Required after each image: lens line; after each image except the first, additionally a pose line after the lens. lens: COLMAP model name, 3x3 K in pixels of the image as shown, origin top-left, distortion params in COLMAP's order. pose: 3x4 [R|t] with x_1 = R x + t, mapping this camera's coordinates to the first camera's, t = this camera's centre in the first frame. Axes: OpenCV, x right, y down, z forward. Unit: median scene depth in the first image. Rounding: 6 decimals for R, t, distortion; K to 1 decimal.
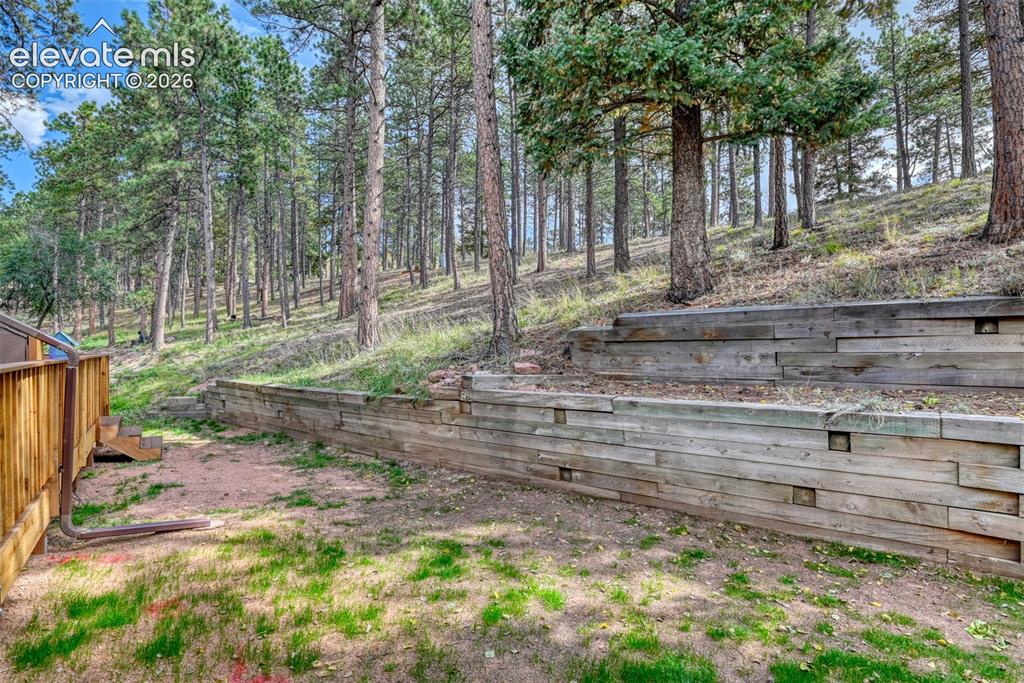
lens RADIAL K [[517.2, 0, 508.5], [0, 517.2, 342.7], [0, 0, 1]] dist [-0.004101, -0.005331]
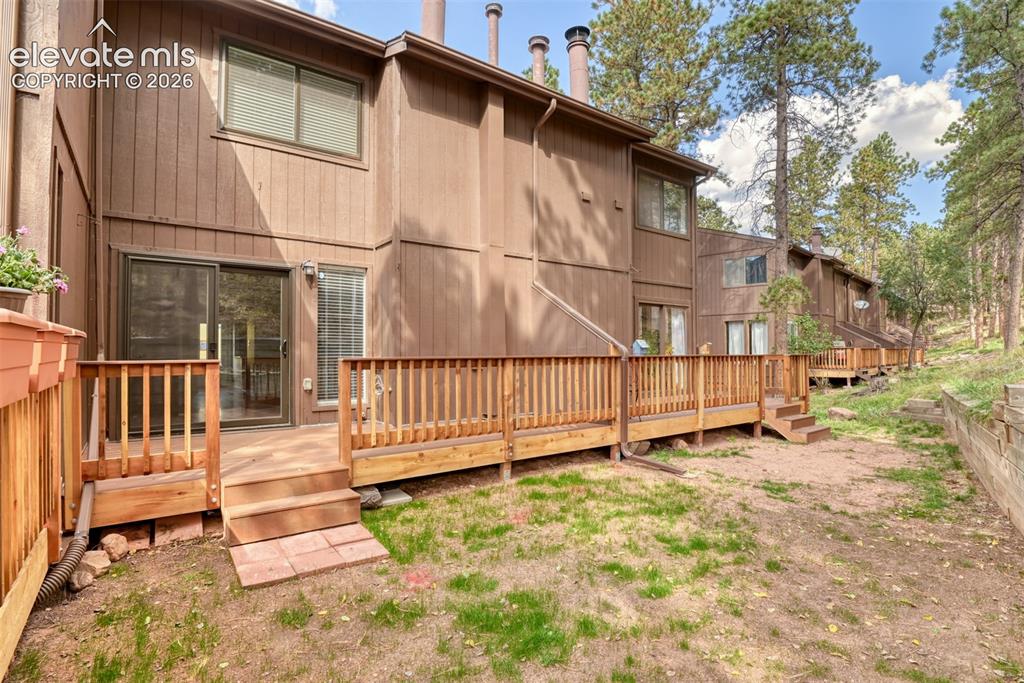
lens RADIAL K [[517.2, 0, 509.1], [0, 517.2, 344.1], [0, 0, 1]] dist [-0.004101, -0.005331]
pose [[0.018443, -0.016366, -0.999696, 0.682793], [0.005820, 0.999851, -0.016261, 0.028424], [0.999813, -0.005519, 0.018536, 0.458889]]
